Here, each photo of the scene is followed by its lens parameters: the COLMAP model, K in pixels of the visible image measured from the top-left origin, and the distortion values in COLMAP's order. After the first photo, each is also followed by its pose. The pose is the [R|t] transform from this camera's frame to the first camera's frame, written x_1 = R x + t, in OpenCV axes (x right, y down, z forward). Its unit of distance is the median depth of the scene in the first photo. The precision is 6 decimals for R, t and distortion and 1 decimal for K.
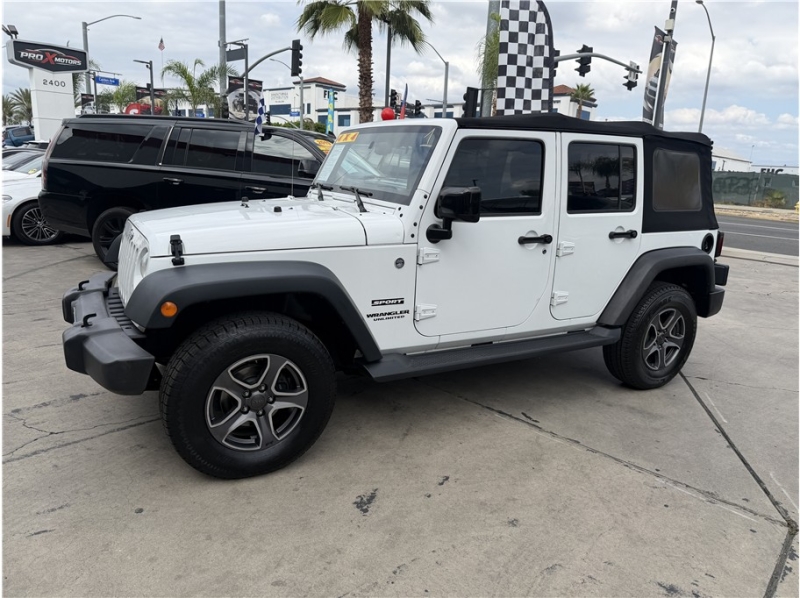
lens RADIAL K [[568.2, 0, 406.7], [0, 568.2, 304.7], [0, 0, 1]] dist [-0.000448, -0.001948]
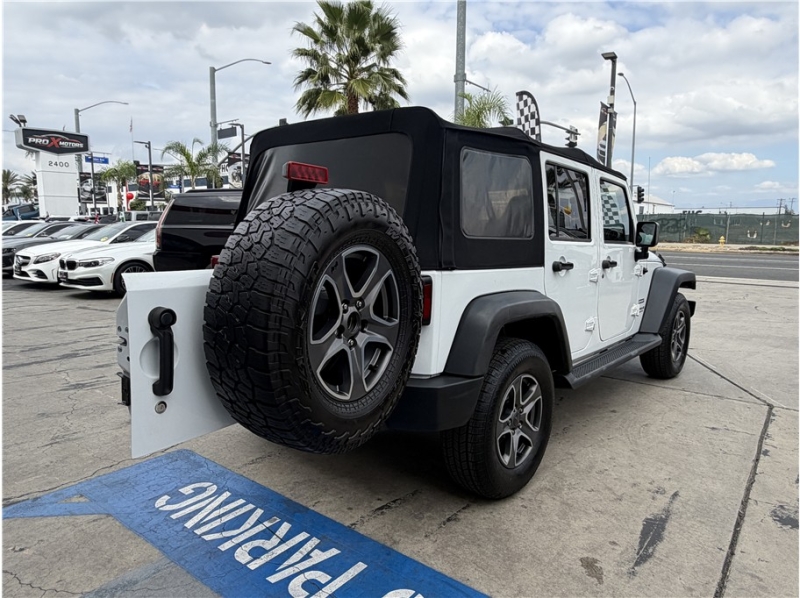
lens RADIAL K [[541.1, 0, 401.7], [0, 541.1, 298.5], [0, 0, 1]] dist [-0.003435, 0.006130]
pose [[0.996249, -0.057900, 0.064305, -0.098834], [0.064128, 0.992975, -0.099442, 0.031463], [-0.058096, 0.103193, 0.992963, -0.113047]]
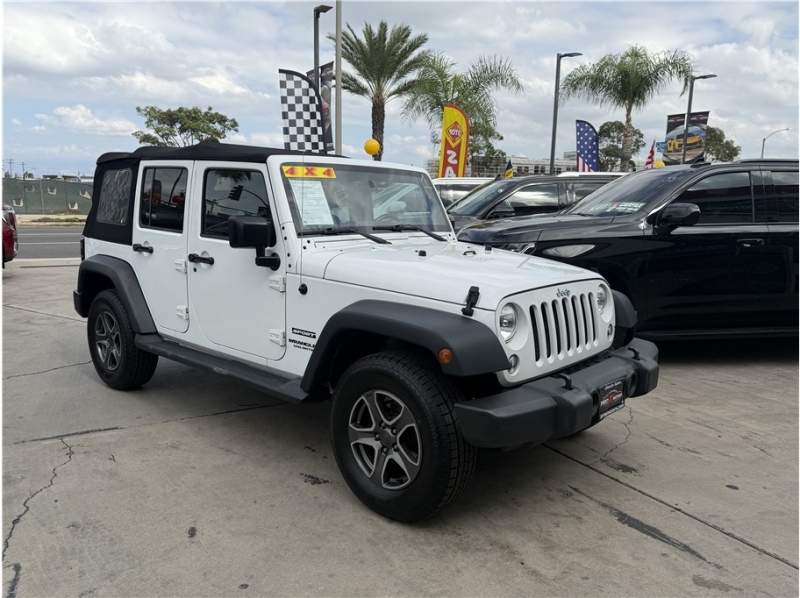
lens RADIAL K [[612.7, 0, 401.0], [0, 612.7, 305.8], [0, 0, 1]] dist [0.024754, -0.036696]
pose [[0.315167, -0.208008, 0.925960, -0.219449], [0.221027, 0.964943, 0.141535, -0.028553], [-0.922939, 0.160055, 0.350093, 0.060540]]
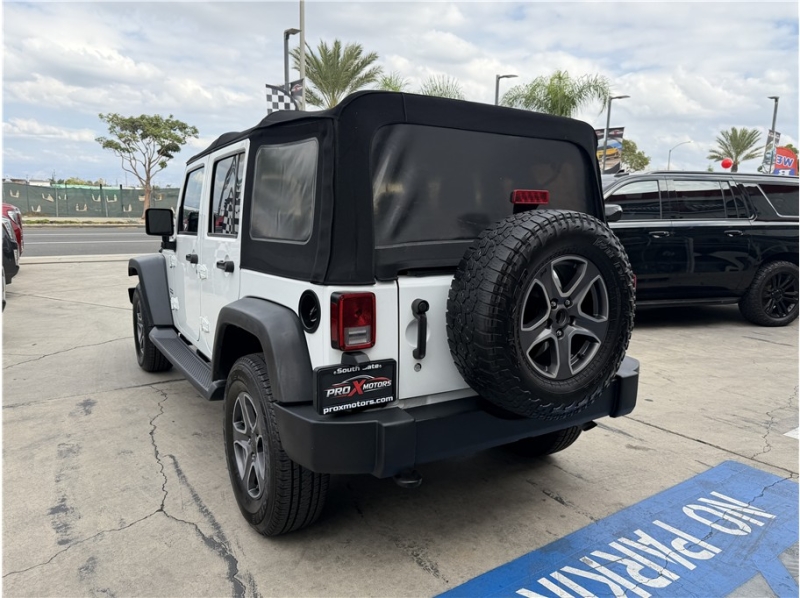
lens RADIAL K [[575.6, 0, 403.5], [0, 575.6, 300.9], [0, 0, 1]] dist [0.018995, -0.037344]
pose [[0.221564, -0.208936, 0.952499, -0.302377], [0.220440, 0.962223, 0.159792, -0.033972], [-0.949903, 0.174565, 0.259252, 0.074343]]
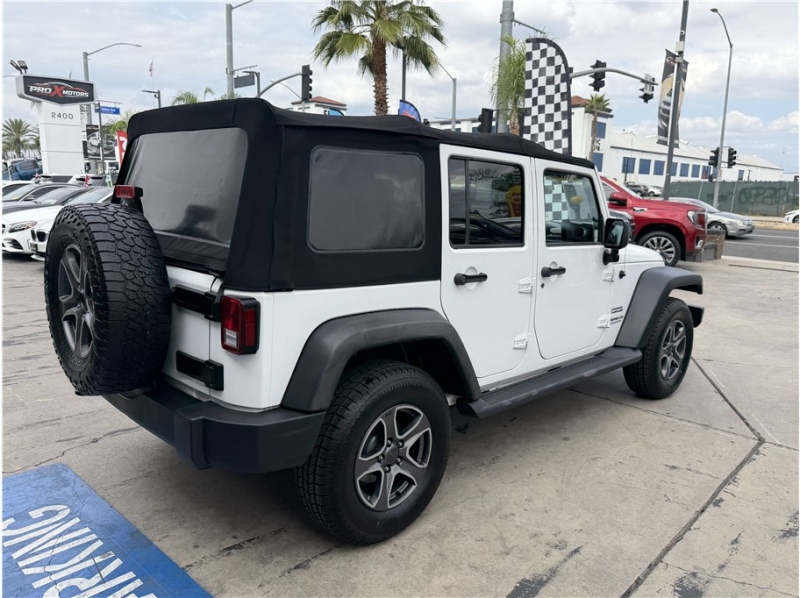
lens RADIAL K [[612.7, 0, 404.4], [0, 612.7, 309.0], [0, 0, 1]] dist [0.024754, -0.036696]
pose [[0.999449, -0.029057, -0.016041, -0.036532], [0.028376, 0.998748, -0.041209, 0.019017], [0.017218, 0.040731, 0.999022, -0.113260]]
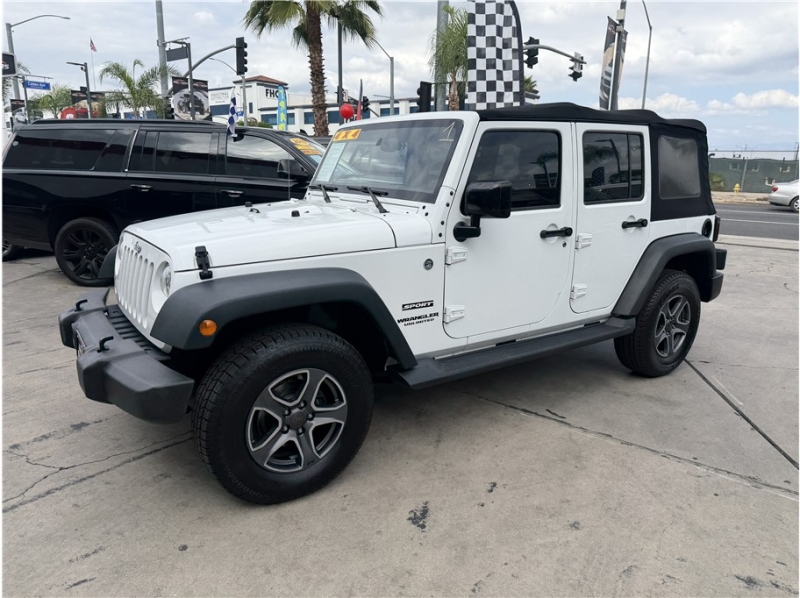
lens RADIAL K [[568.2, 0, 404.5], [0, 568.2, 308.2], [0, 0, 1]] dist [-0.000448, -0.001948]
pose [[0.995548, -0.055562, 0.076143, -0.029218], [0.054668, 0.998410, 0.013768, -0.003203], [-0.076787, -0.009544, 0.997002, 0.010532]]
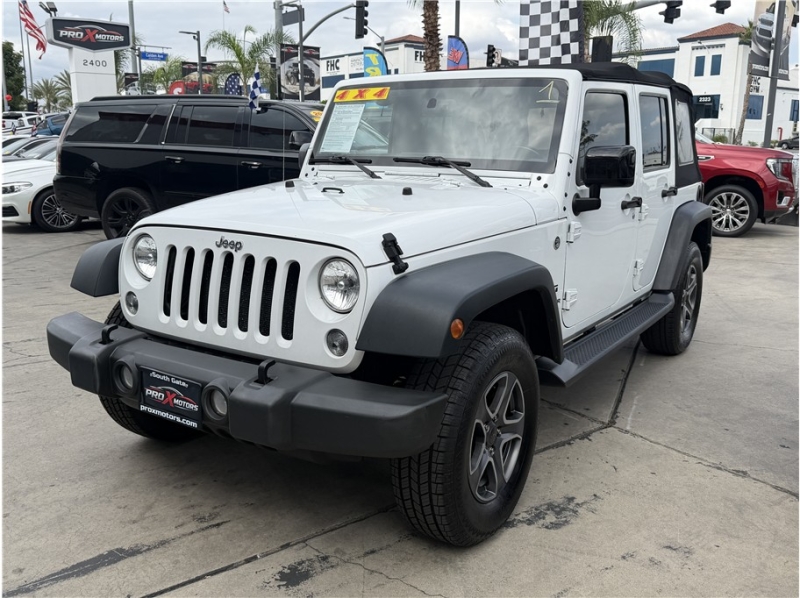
lens RADIAL K [[736.0, 0, 413.0], [0, 736.0, 305.2], [0, 0, 1]] dist [0.008766, 0.000000]
pose [[0.987434, -0.008698, -0.157790, 0.101983], [0.004961, 0.999698, -0.024065, 0.035804], [0.157951, 0.022980, 0.987179, -0.102750]]
